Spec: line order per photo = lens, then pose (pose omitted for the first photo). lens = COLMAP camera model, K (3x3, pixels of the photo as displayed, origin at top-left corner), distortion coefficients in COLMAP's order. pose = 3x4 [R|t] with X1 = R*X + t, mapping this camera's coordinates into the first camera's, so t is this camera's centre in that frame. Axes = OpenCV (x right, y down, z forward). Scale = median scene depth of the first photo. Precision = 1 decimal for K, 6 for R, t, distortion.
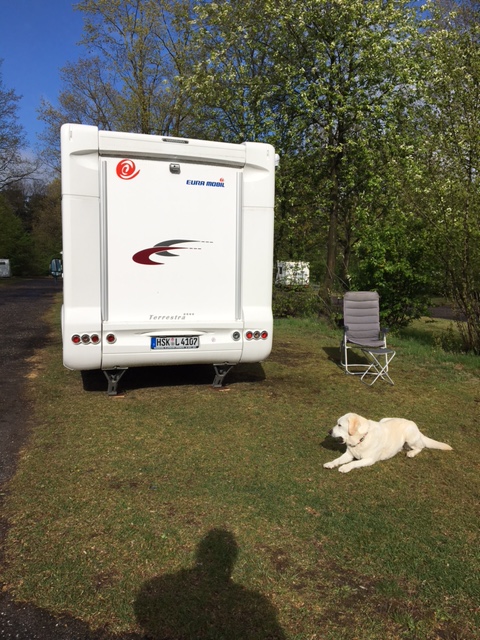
lens RADIAL K [[543.2, 0, 253.9], [0, 543.2, 323.3], [0, 0, 1]] dist [0.036417, -0.004201]
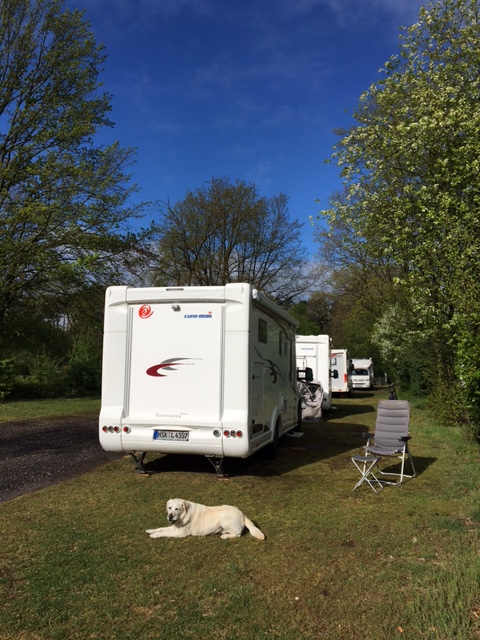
lens RADIAL K [[554.0, 0, 239.7], [0, 554.0, 300.4], [0, 0, 1]] dist [0.059684, -0.002628]
pose [[0.841750, -0.072153, -0.535025, 0.752173], [-0.048064, 0.977078, -0.207386, -0.013346], [0.537724, 0.200282, 0.818987, -0.086998]]
